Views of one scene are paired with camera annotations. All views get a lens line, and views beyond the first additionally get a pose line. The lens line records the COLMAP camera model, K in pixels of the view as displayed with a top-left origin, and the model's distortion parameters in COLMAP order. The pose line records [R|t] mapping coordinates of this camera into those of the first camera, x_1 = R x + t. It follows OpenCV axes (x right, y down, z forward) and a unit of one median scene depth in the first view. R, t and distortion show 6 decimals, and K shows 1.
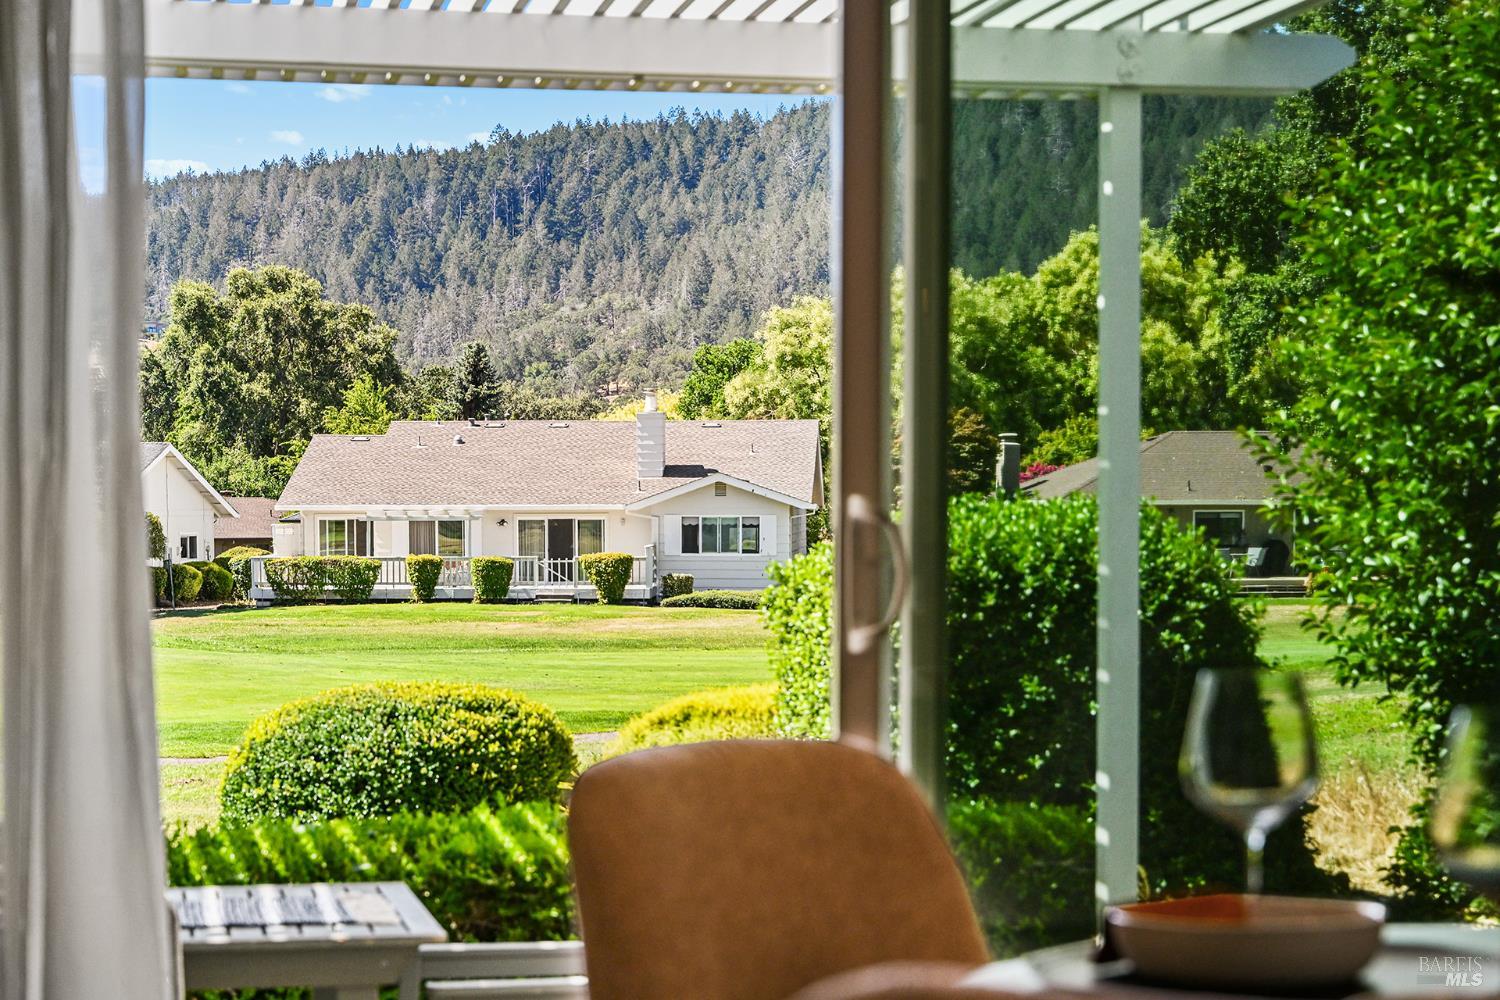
lens RADIAL K [[3339.9, 0, 750.0], [0, 3339.9, 500.0], [0, 0, 1]] dist [0.609035, 0.095777]
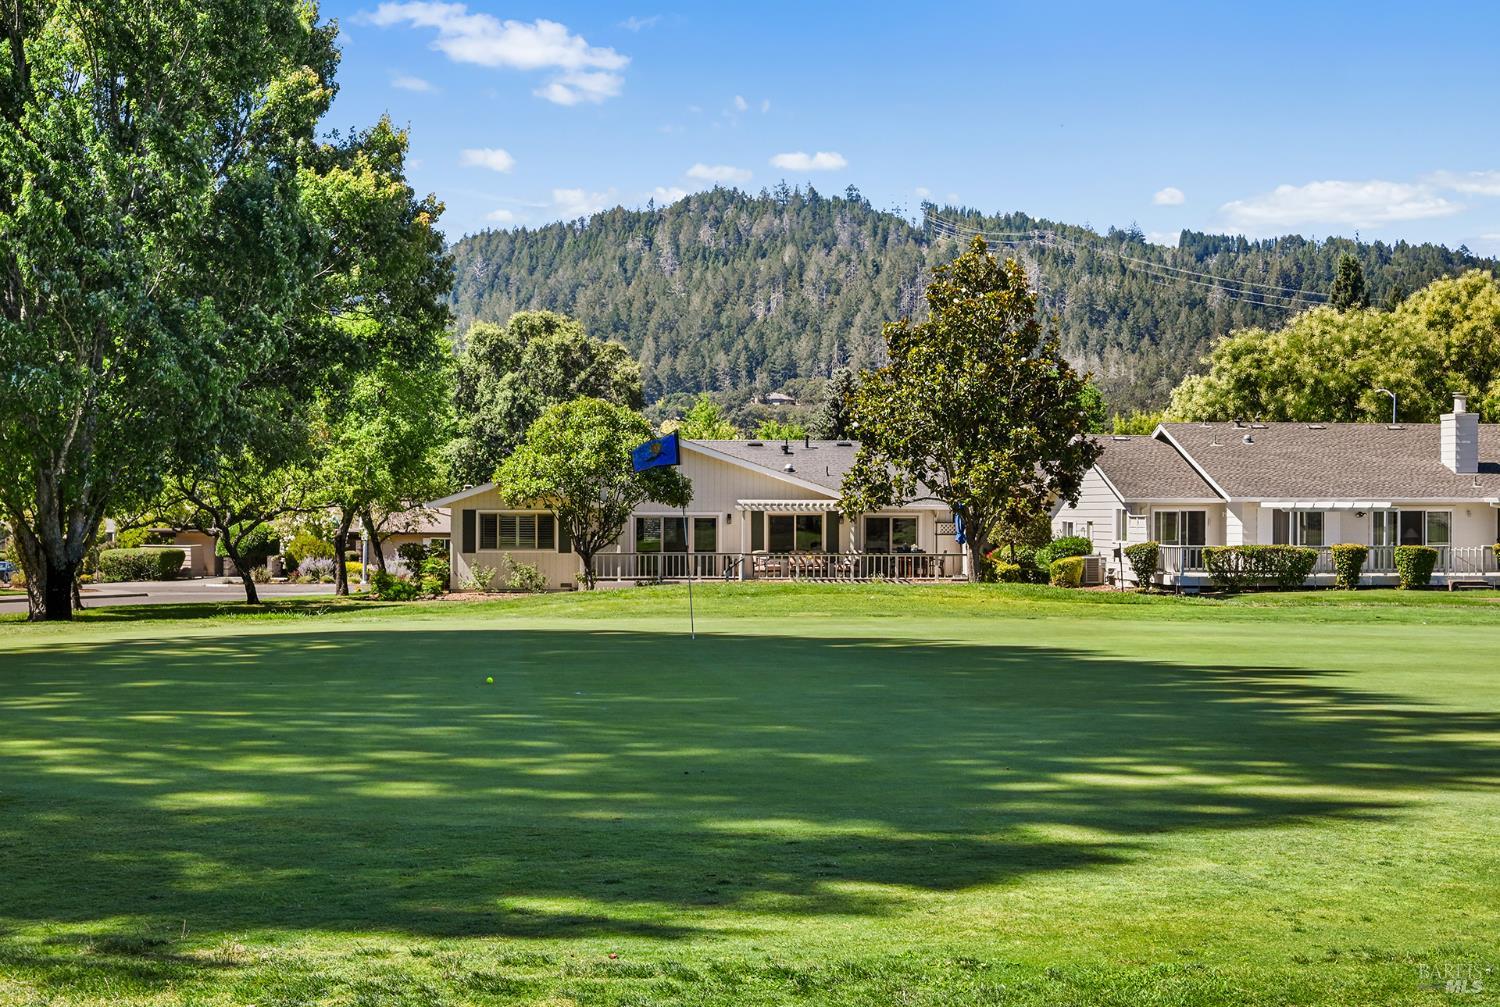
lens RADIAL K [[2351.0, 0, 750.0], [0, 2351.0, 503.5], [0, 0, 1]] dist [-0.367474, 0.007385]
pose [[0.987502, 0.004668, 0.157538, -0.379079], [-0.003930, 0.999980, -0.004992, 0.007661], [-0.157558, 0.004310, 0.987500, 0.305341]]
